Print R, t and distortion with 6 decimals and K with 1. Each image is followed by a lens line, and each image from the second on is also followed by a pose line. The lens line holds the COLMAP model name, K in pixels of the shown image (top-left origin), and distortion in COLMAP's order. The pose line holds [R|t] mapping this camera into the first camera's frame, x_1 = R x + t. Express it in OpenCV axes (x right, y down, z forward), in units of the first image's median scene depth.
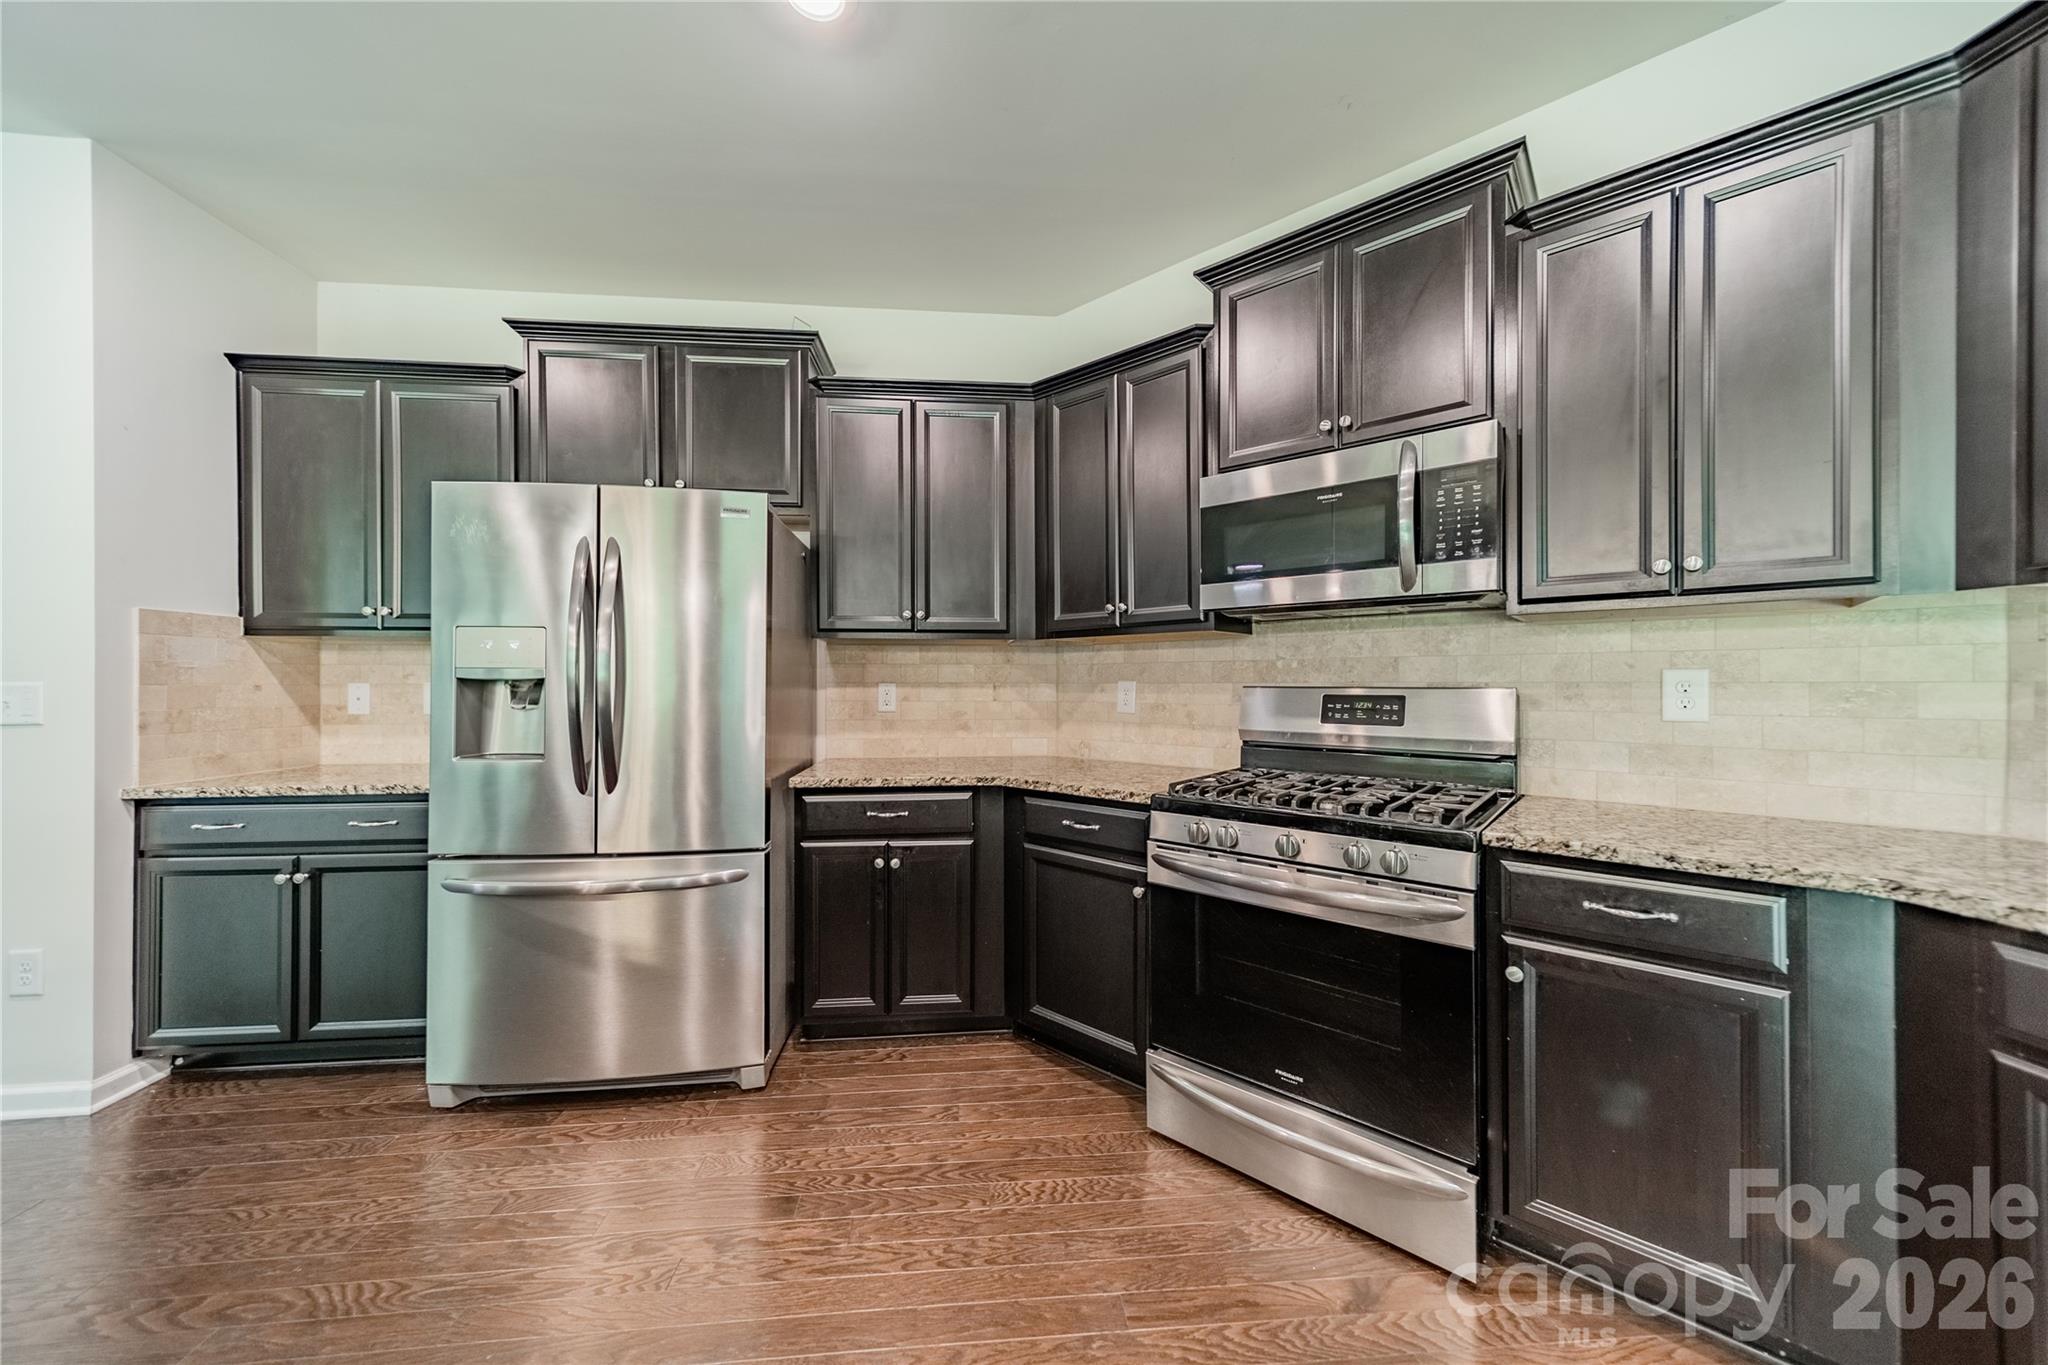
lens RADIAL K [[704.2, 0, 1026.3], [0, 704.2, 680.9], [0, 0, 1]] dist [0.000403, 0.002866]
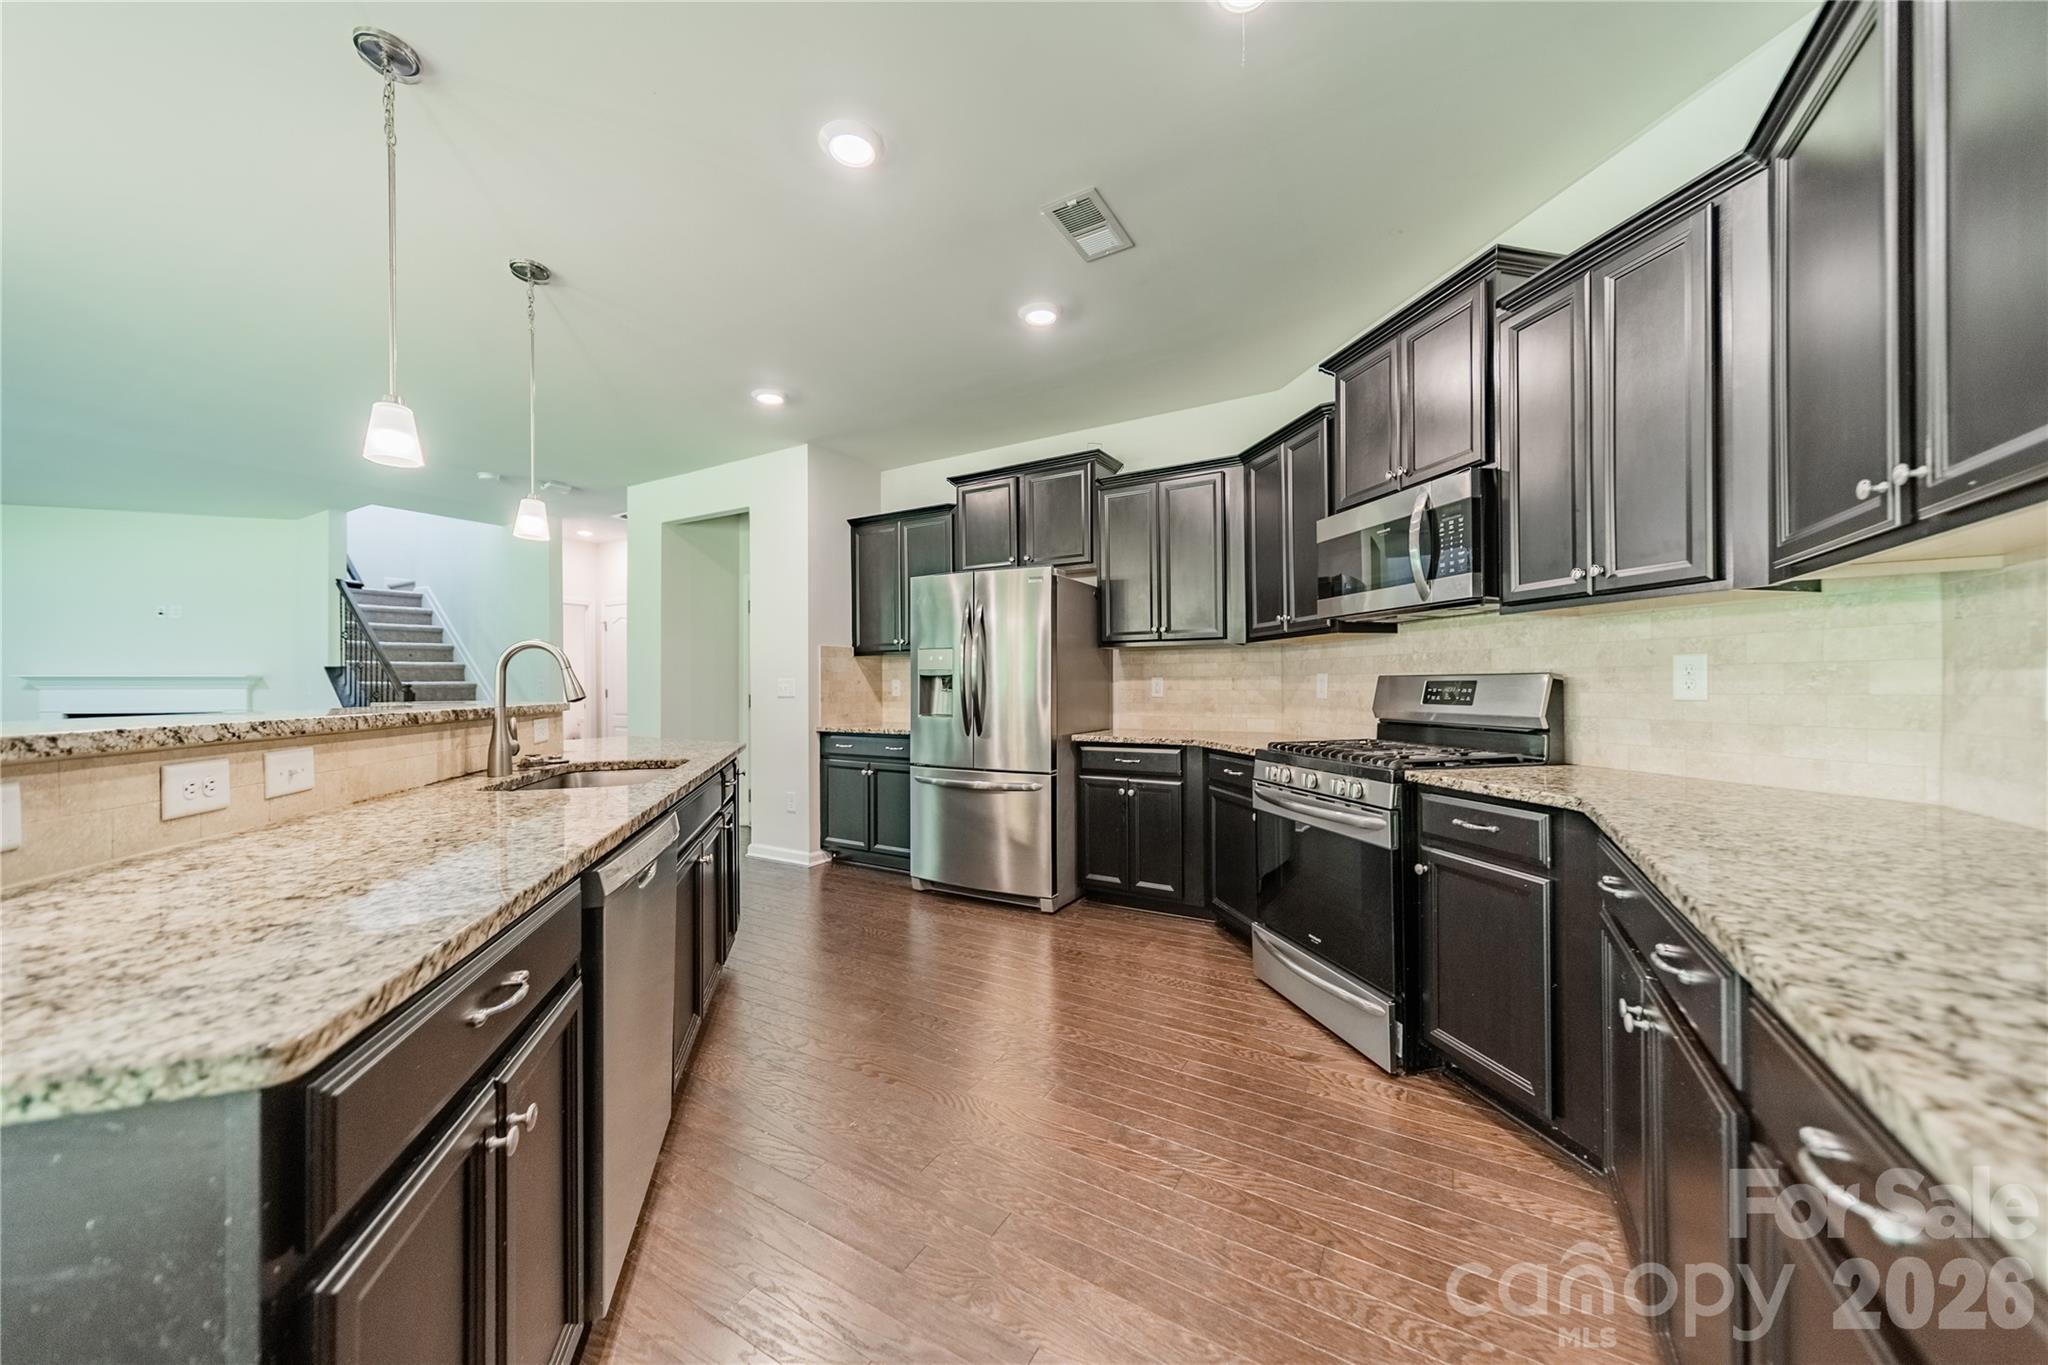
lens RADIAL K [[714.4, 0, 1019.7], [0, 714.4, 685.3], [0, 0, 1]] dist [0.001449, 0.000193]
pose [[0.802487, -0.002583, -0.596664, 0.579577], [0.004433, 0.999989, 0.001634, 0.020981], [0.596653, -0.003956, 0.802490, -0.421359]]
